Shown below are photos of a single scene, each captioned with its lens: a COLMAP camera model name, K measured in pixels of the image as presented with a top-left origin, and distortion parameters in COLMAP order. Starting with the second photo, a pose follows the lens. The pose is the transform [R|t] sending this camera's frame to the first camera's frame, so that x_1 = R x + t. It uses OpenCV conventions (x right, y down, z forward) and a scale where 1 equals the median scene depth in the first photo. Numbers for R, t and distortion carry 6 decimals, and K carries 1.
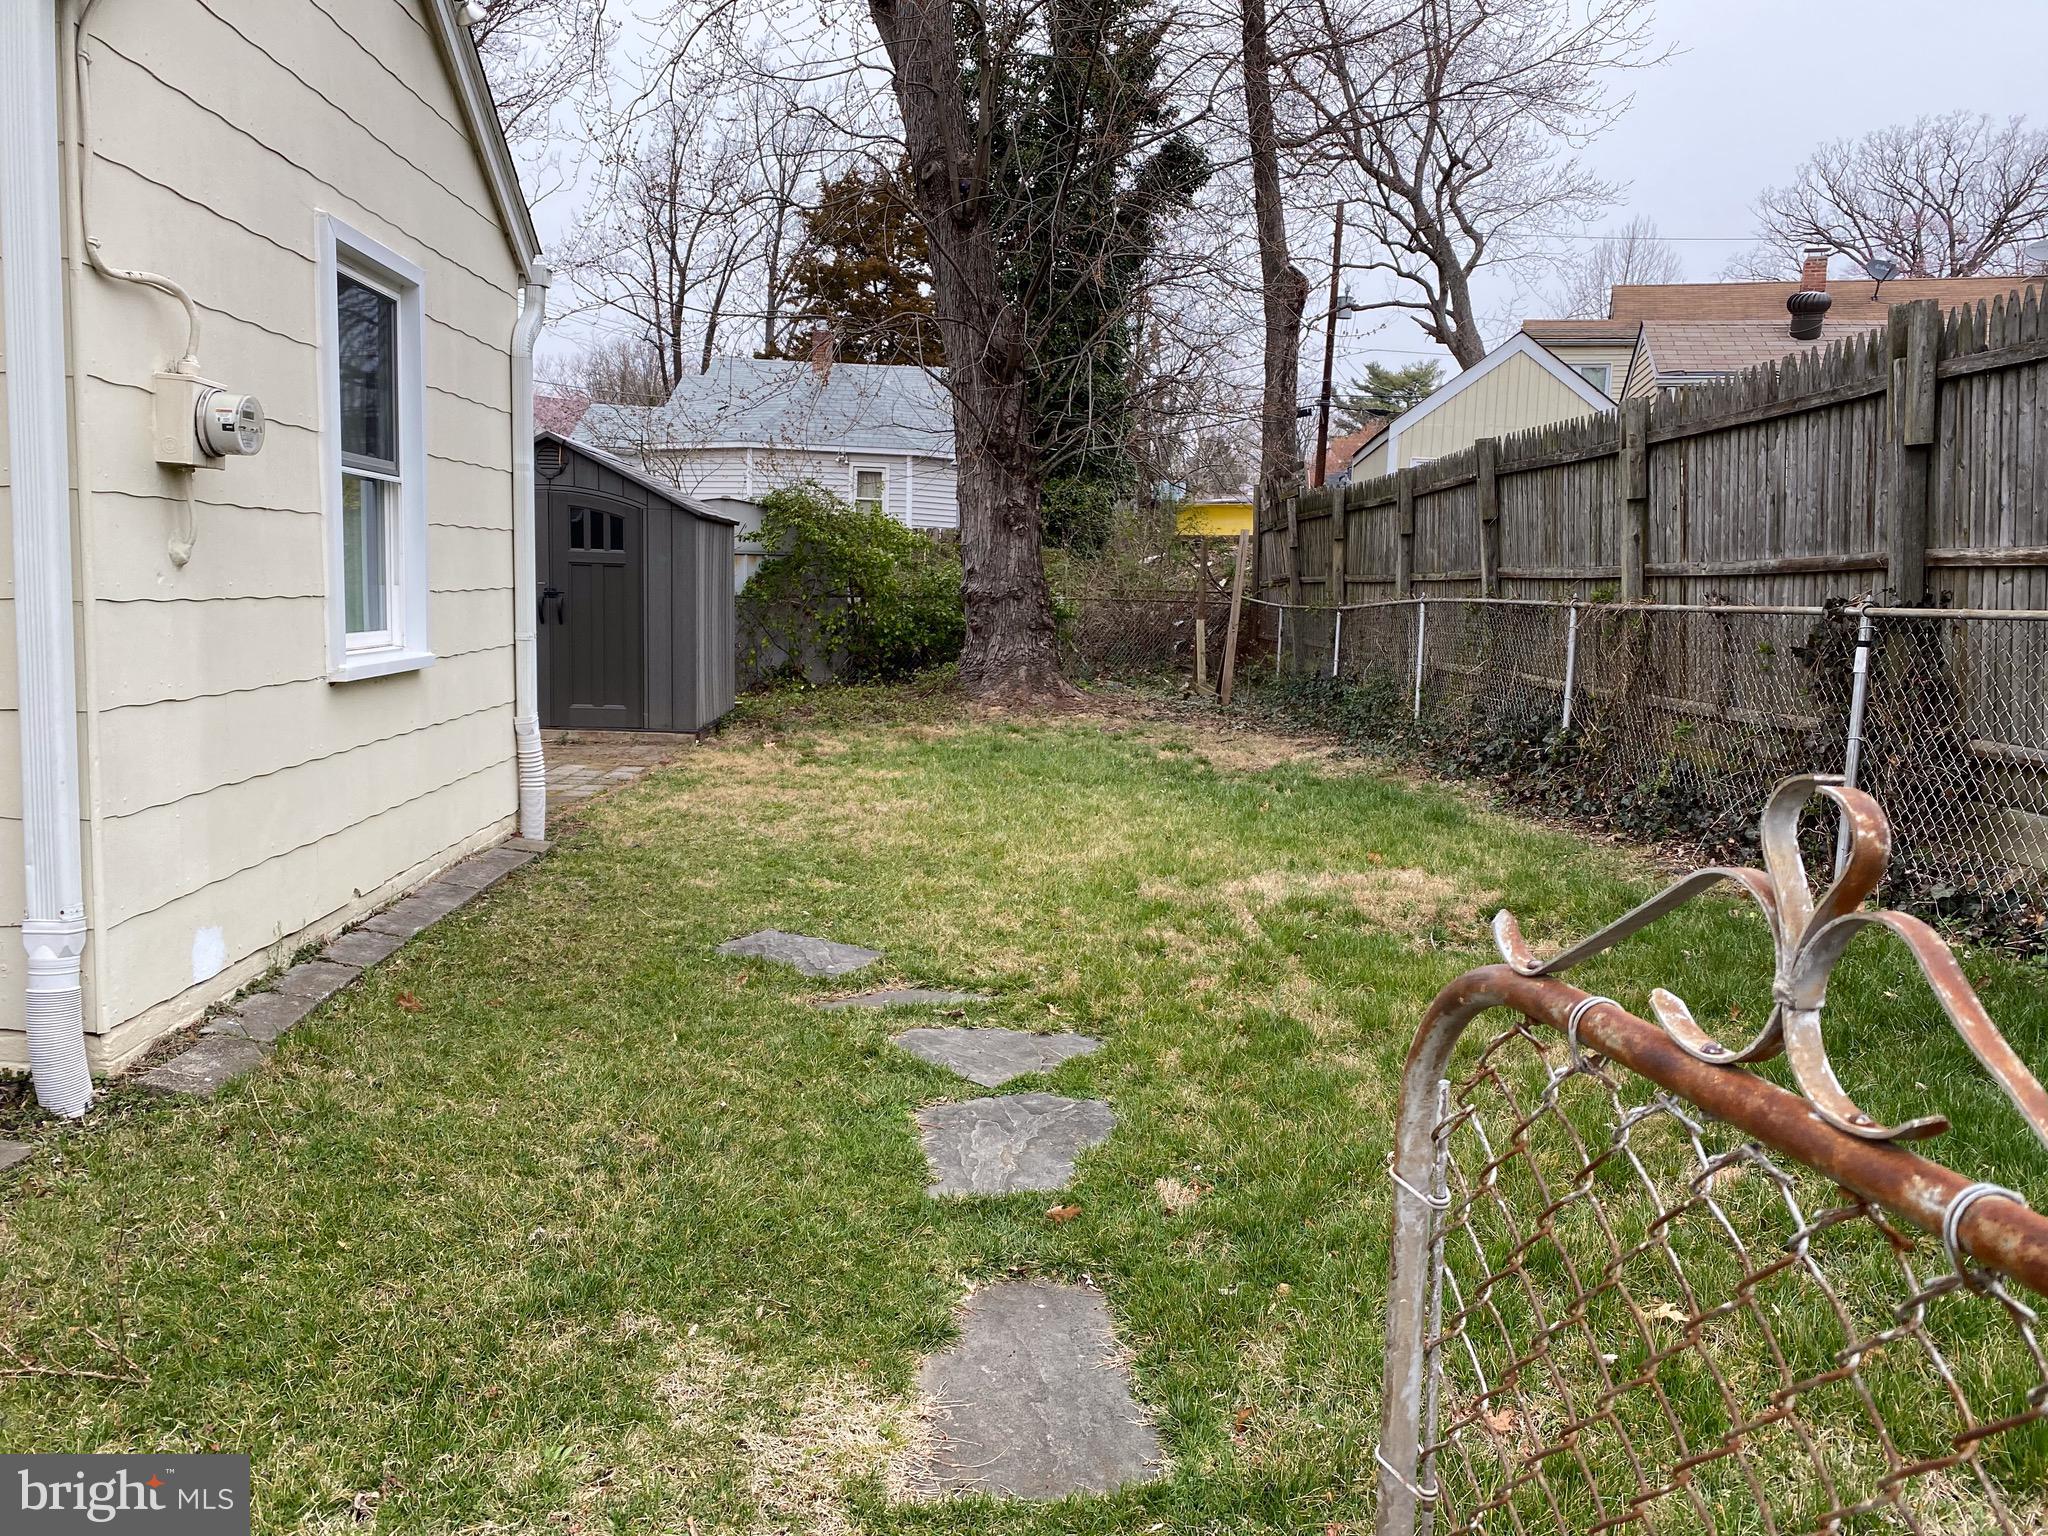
lens RADIAL K [[1526.3, 0, 988.5], [0, 1526.3, 804.1], [0, 0, 1]] dist [0.113726, -0.230814]
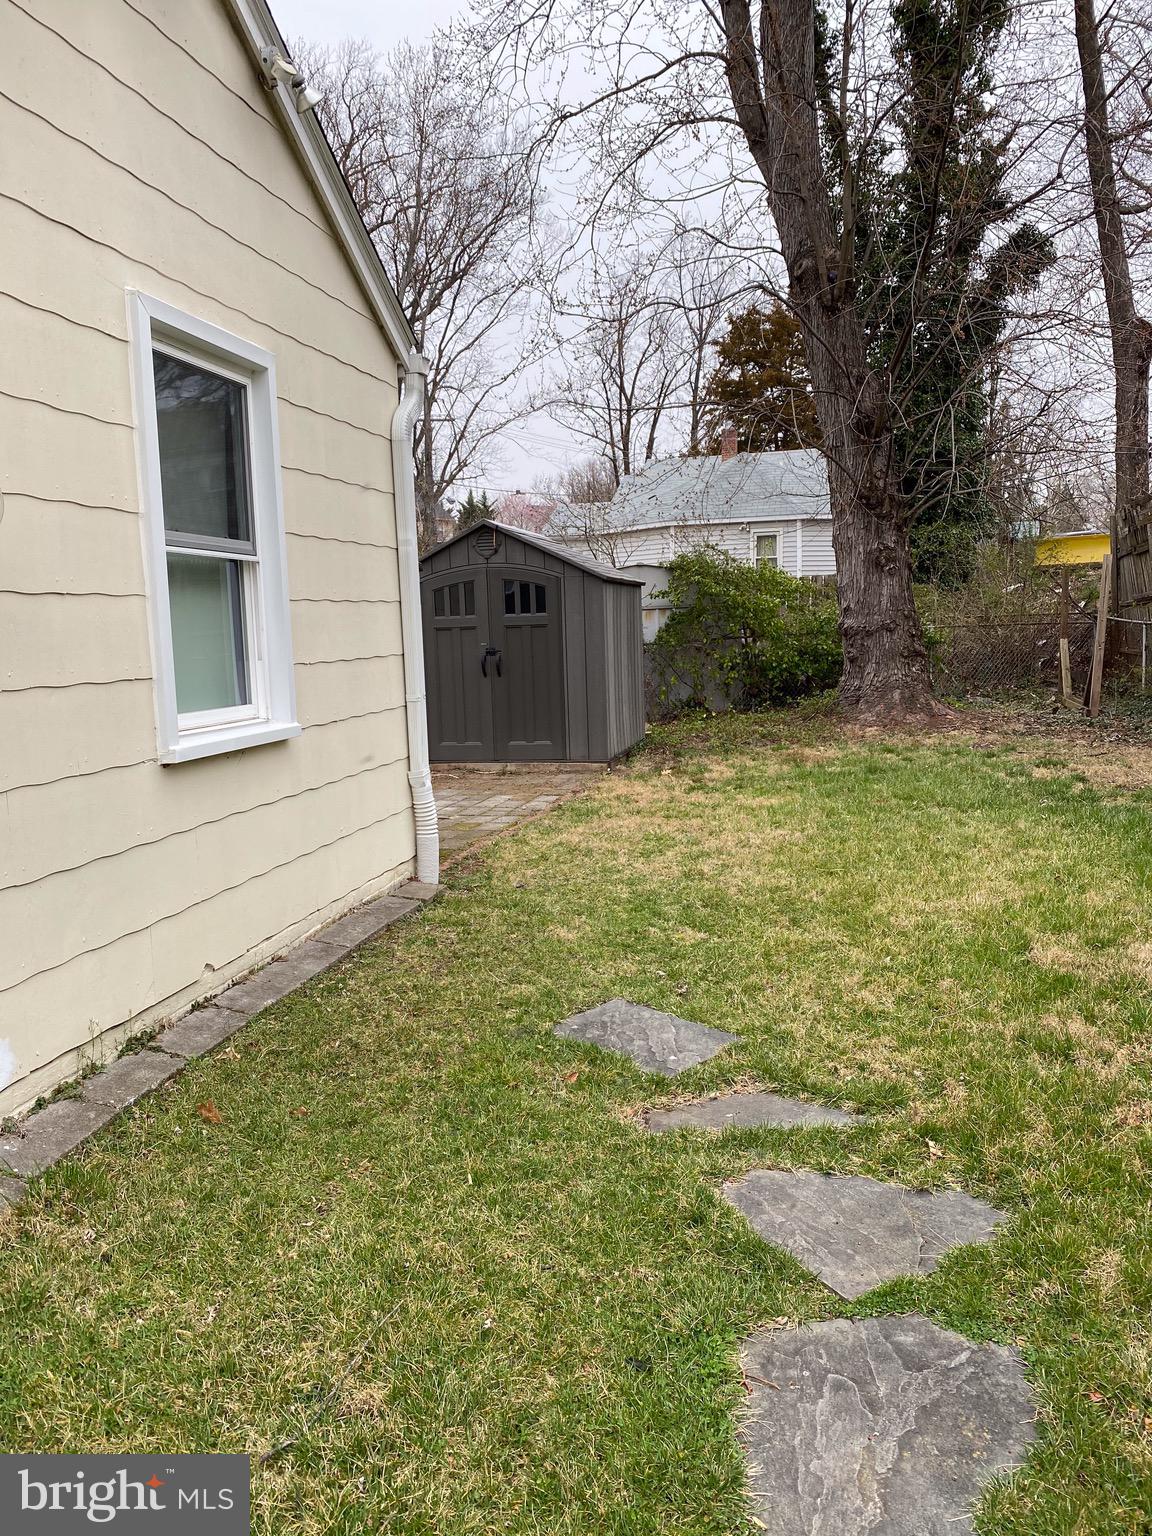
lens RADIAL K [[1169.8, 0, 576.0], [0, 1169.8, 768.0], [0, 0, 1]] dist [0.101013, -0.165790]
pose [[0.968668, -0.030405, -0.246491, 0.007602], [0.024565, 0.999341, -0.026731, -0.020219], [0.247141, 0.019839, 0.968776, 0.134683]]
